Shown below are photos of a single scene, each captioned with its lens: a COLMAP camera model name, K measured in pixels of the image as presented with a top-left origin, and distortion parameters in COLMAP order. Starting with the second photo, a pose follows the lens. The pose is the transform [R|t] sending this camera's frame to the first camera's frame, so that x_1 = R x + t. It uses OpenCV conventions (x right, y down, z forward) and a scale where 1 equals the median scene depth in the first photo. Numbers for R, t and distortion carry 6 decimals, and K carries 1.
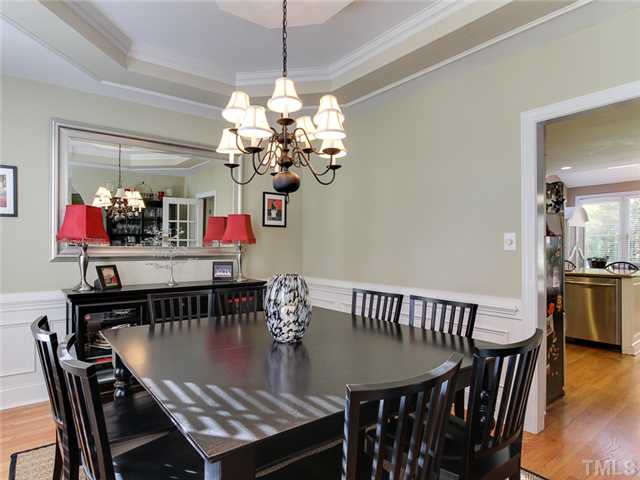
lens RADIAL K [[396.2, 0, 312.4], [0, 396.2, 235.8], [0, 0, 1]] dist [0.004132, 0.002300]
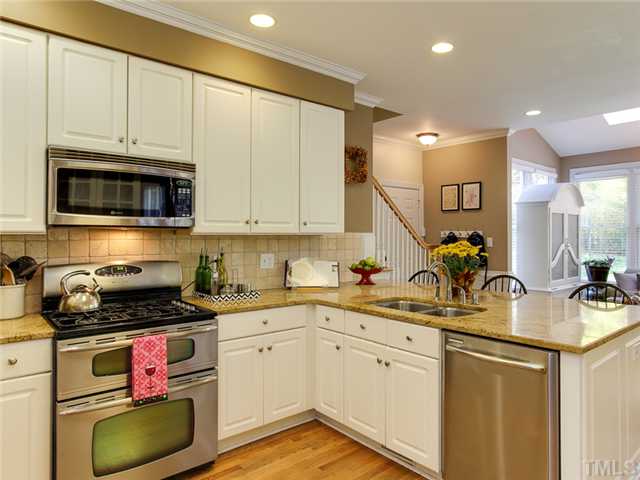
lens RADIAL K [[426.9, 0, 337.5], [0, 426.9, 234.5], [0, 0, 1]] dist [-0.016795, 0.003189]
pose [[0.999788, 0.004573, 0.020061, 0.269766], [-0.004896, 0.999859, 0.016077, 0.000531], [-0.019985, -0.016172, 0.999669, 0.299369]]
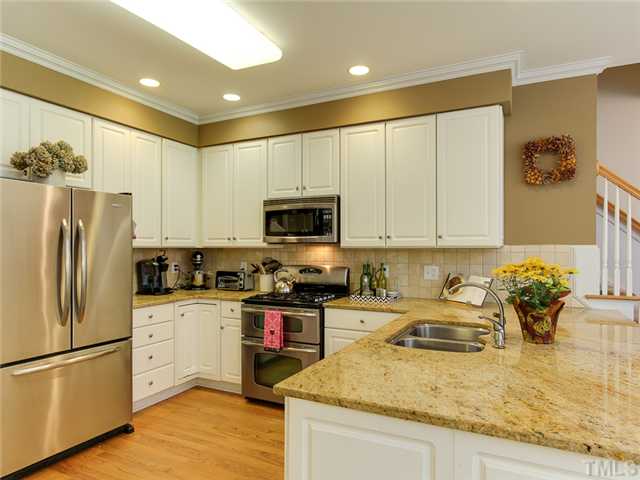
lens RADIAL K [[396.2, 0, 336.3], [0, 396.2, 247.0], [0, 0, 1]] dist [0.004132, 0.002300]
pose [[0.404517, 0.003084, -0.914525, 0.483991], [0.015060, 0.999836, 0.010033, 0.001151], [0.914406, -0.017832, 0.404405, 0.423852]]
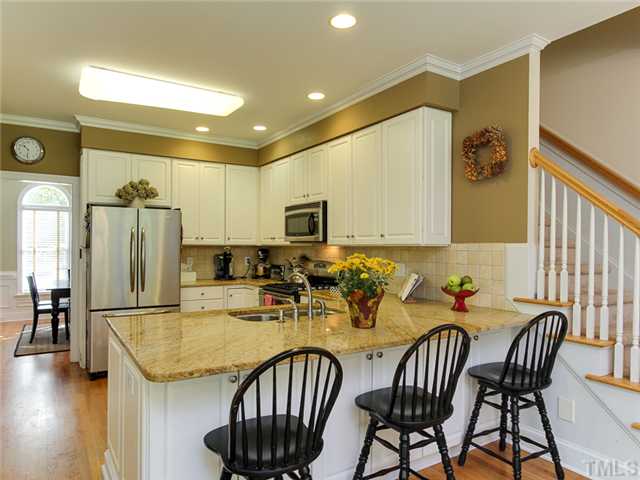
lens RADIAL K [[426.9, 0, 319.3], [0, 426.9, 244.4], [0, 0, 1]] dist [-0.016795, 0.003189]
pose [[-0.144184, -0.001420, -0.989550, 0.587346], [0.014070, 0.999895, -0.003485, 0.005002], [0.989451, -0.014426, -0.144149, 0.607464]]
